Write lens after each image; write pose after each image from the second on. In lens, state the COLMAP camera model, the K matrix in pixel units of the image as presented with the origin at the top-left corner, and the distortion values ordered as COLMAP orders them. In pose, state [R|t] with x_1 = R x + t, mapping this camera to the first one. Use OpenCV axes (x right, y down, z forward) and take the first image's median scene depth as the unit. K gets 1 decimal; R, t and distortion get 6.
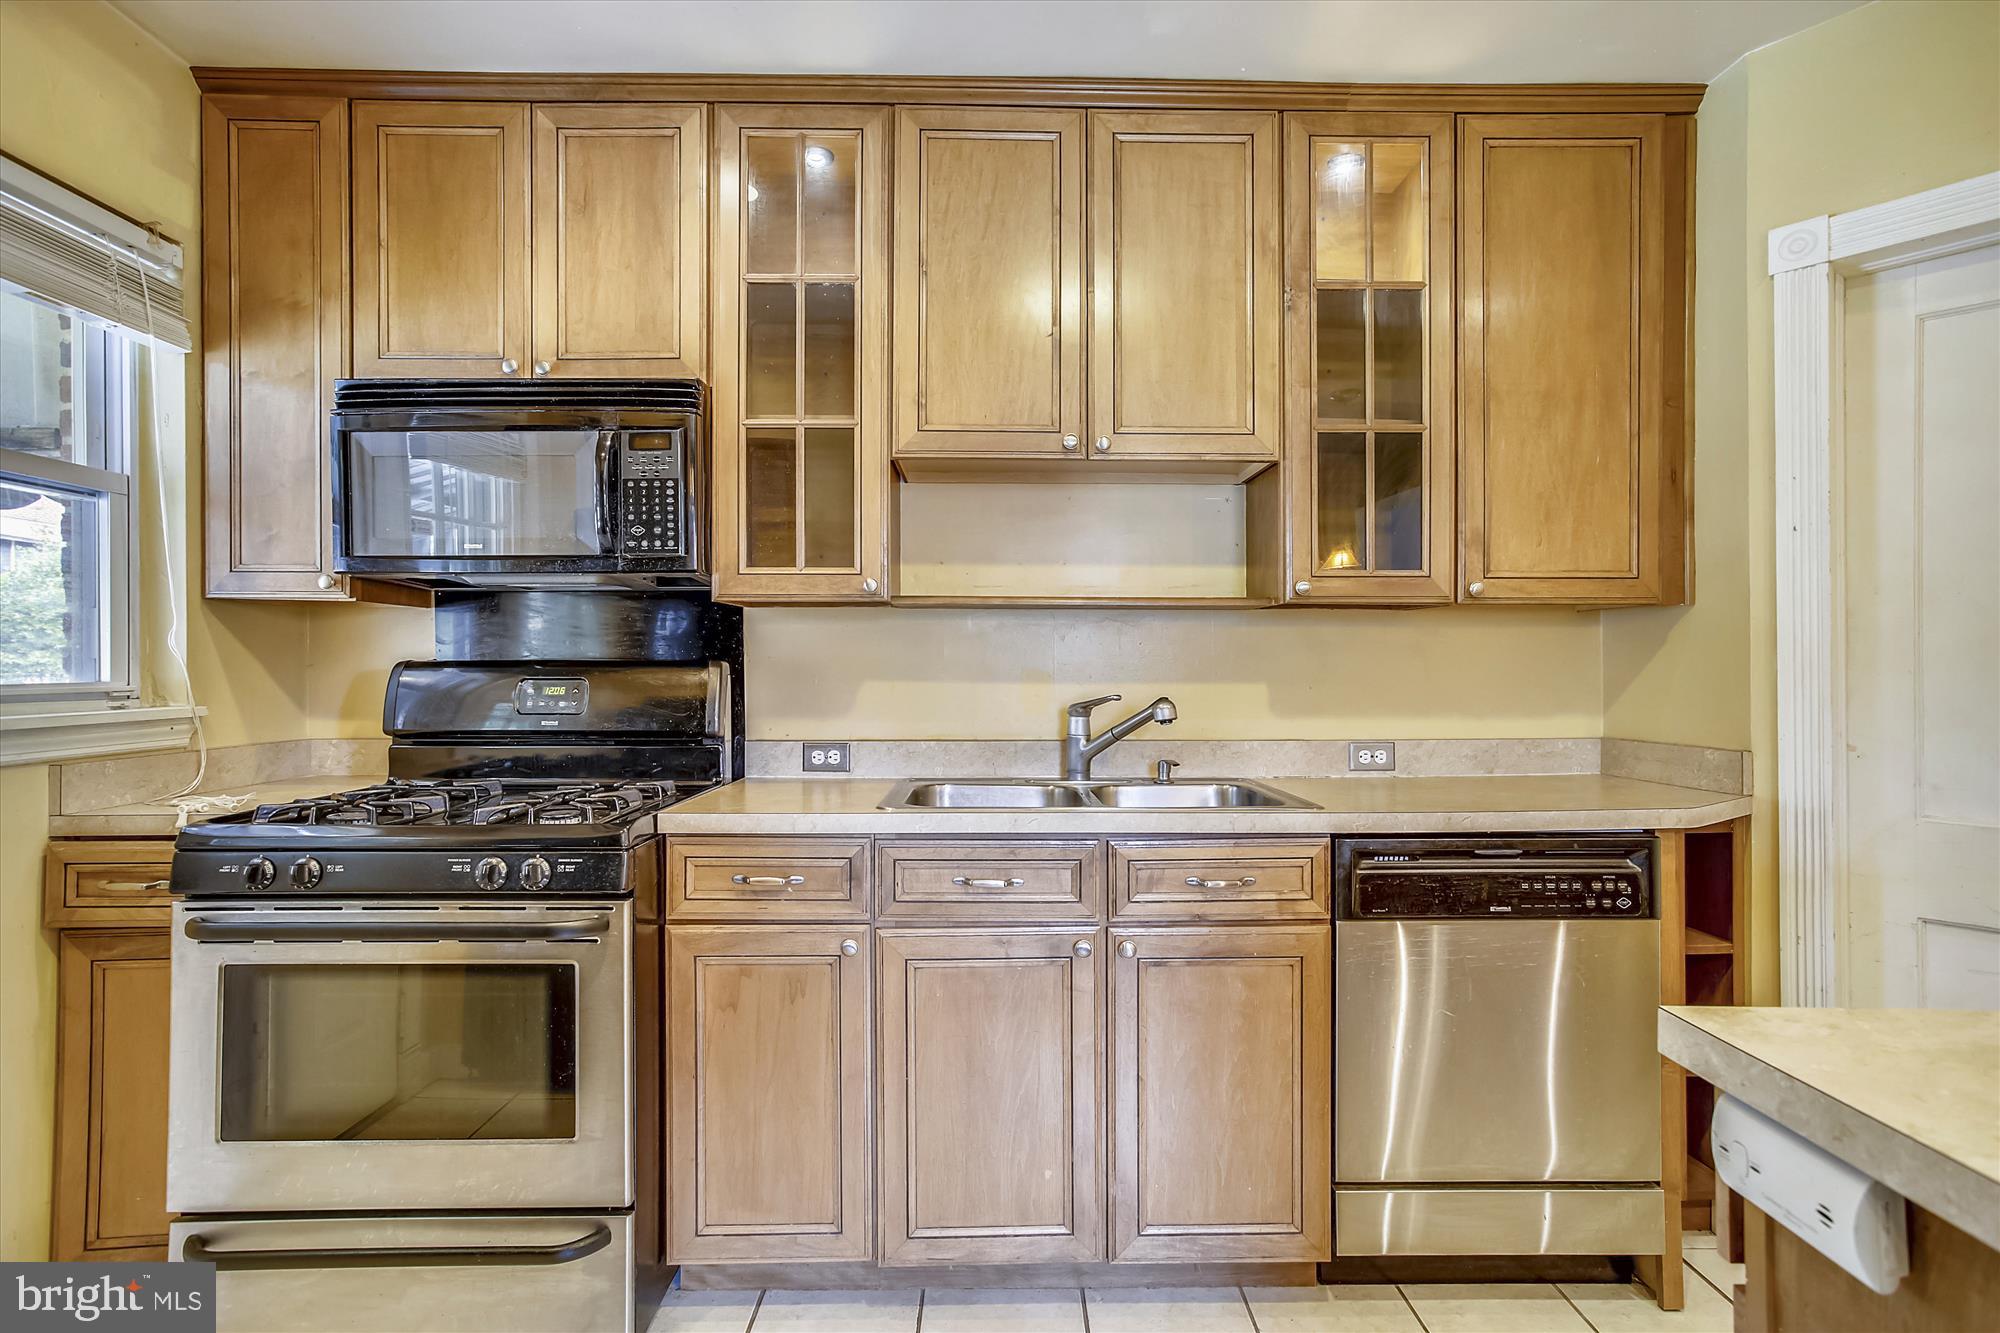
lens RADIAL K [[965.0, 0, 1011.7], [0, 965.0, 669.0], [0, 0, 1]] dist [-0.046235, 0.031455]
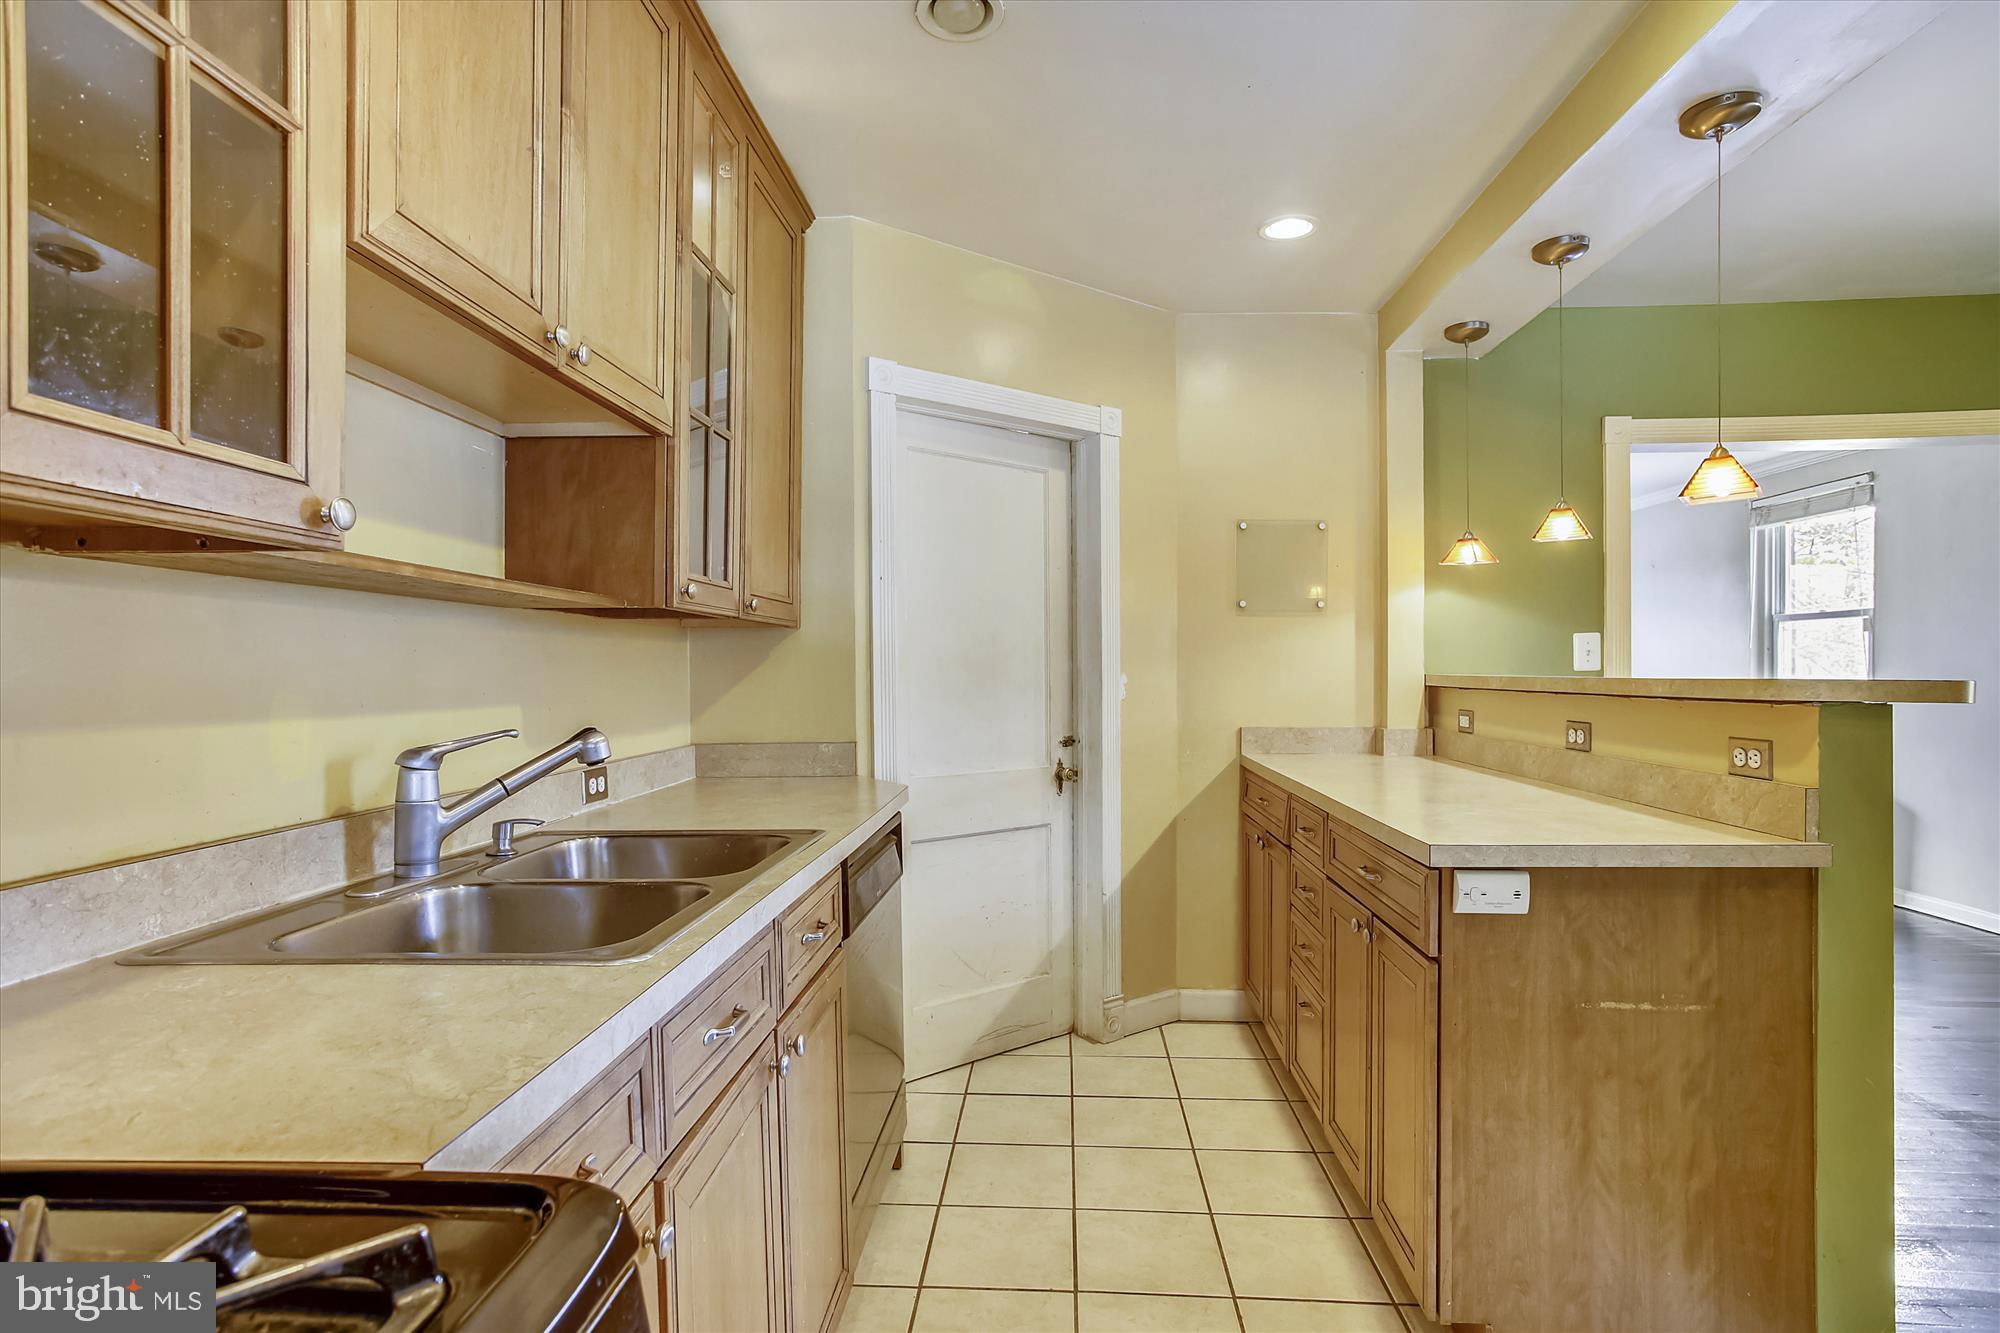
lens RADIAL K [[1000.0, 0, 992.2], [0, 1000.0, 654.9], [0, 0, 1]] dist [-0.065732, 0.037514]
pose [[0.074974, 0.015340, 0.997068, -0.569355], [0.003323, 0.999872, -0.015633, -0.013105], [-0.997180, 0.004485, 0.074913, 0.658056]]
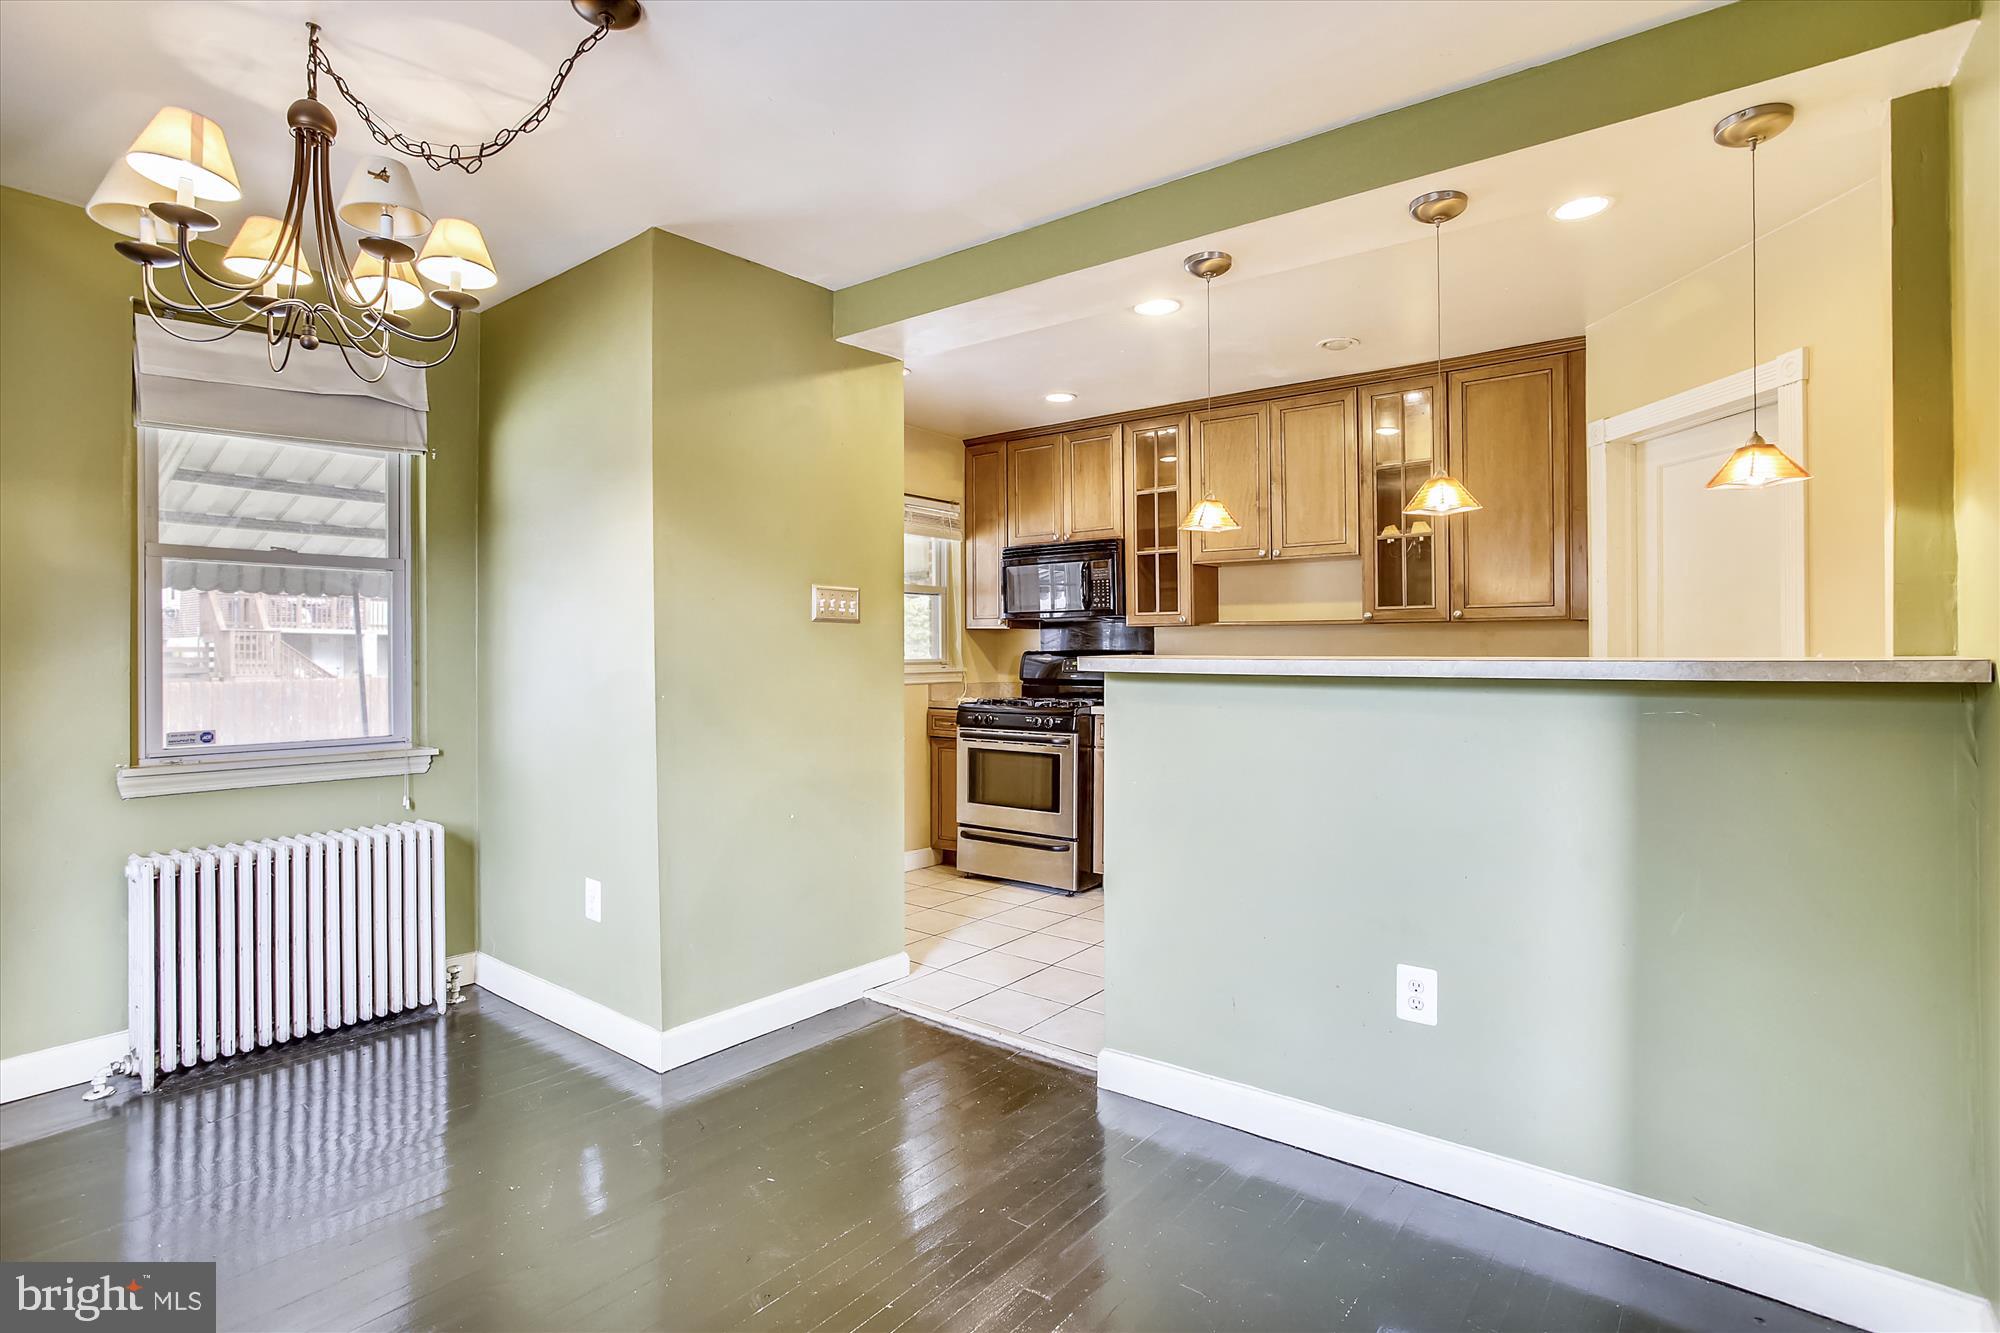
lens RADIAL K [[974.7, 0, 1000.5], [0, 974.7, 654.1], [0, 0, 1]] dist [-0.062292, 0.031807]
pose [[0.777789, 0.000412, -0.628526, 1.009348], [-0.000563, 1.000000, -0.000042, -0.000946], [0.628526, 0.000387, 0.777789, -1.141143]]
